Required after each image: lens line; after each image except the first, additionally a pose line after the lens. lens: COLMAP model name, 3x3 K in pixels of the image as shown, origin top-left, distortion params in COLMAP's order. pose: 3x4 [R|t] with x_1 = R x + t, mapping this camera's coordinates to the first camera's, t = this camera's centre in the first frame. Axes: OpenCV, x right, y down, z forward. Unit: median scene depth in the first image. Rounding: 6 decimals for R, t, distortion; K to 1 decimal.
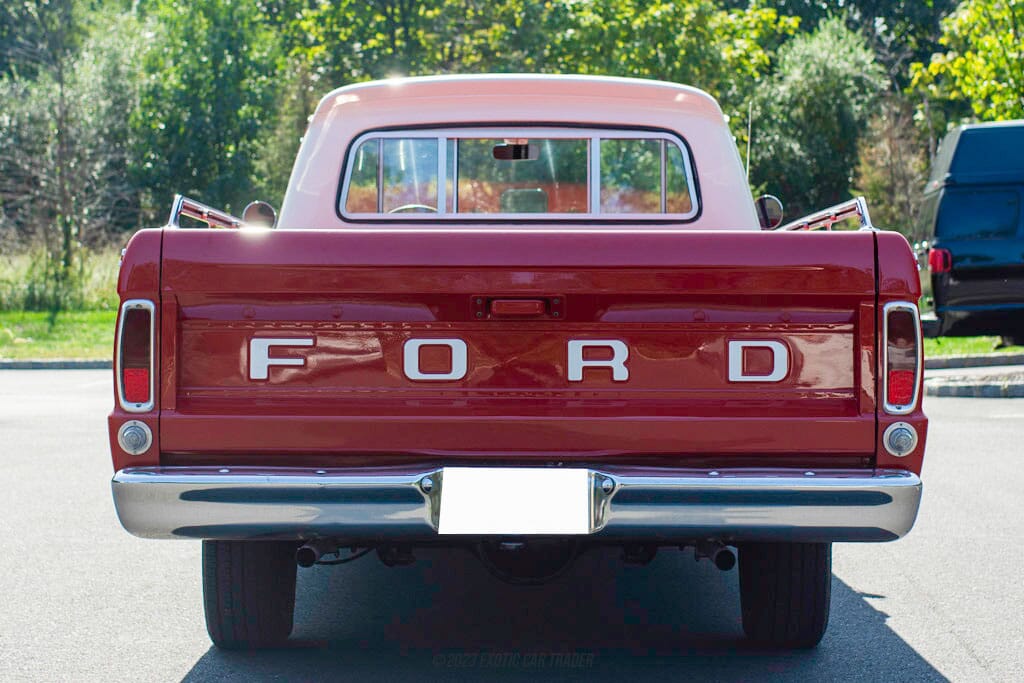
lens RADIAL K [[1761.8, 0, 510.3], [0, 1761.8, 366.9], [0, 0, 1]] dist [-0.108463, 0.144793]
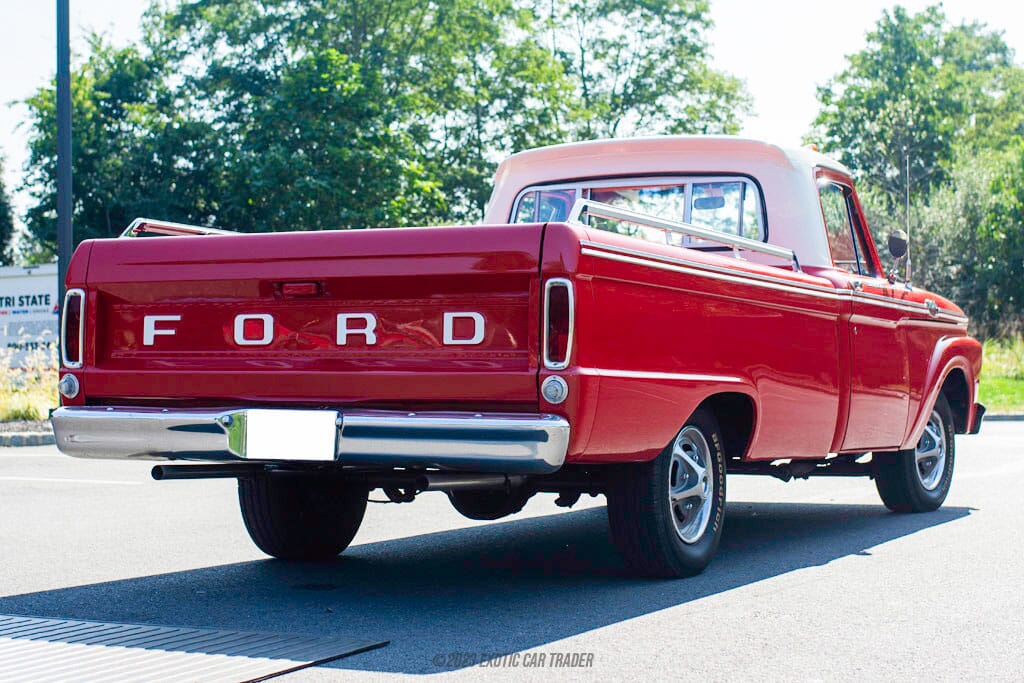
lens RADIAL K [[1761.8, 0, 510.3], [0, 1761.8, 366.9], [0, 0, 1]] dist [-0.108463, 0.144793]
pose [[0.917438, -0.000977, -0.397878, 0.682956], [0.009174, 0.999783, 0.018698, 0.001104], [0.397773, -0.020805, 0.917248, -0.167364]]
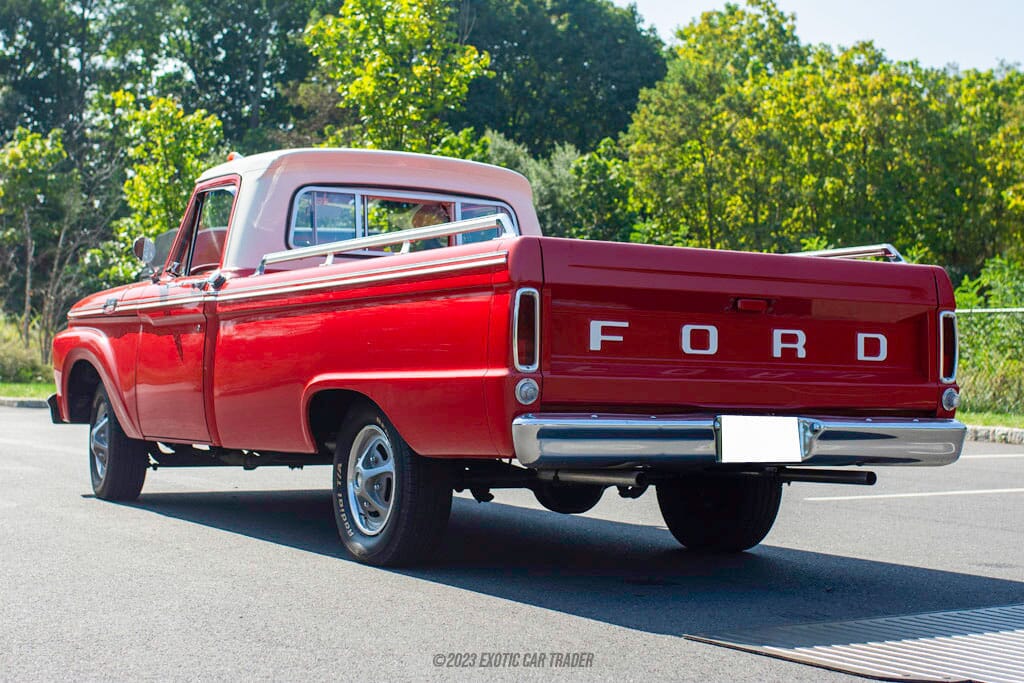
lens RADIAL K [[1761.8, 0, 510.3], [0, 1761.8, 366.9], [0, 0, 1]] dist [-0.108463, 0.144793]
pose [[0.850723, 0.020632, 0.525209, -0.925591], [-0.036143, 0.999160, 0.019293, -0.004218], [-0.524370, -0.035396, 0.850755, -0.132758]]
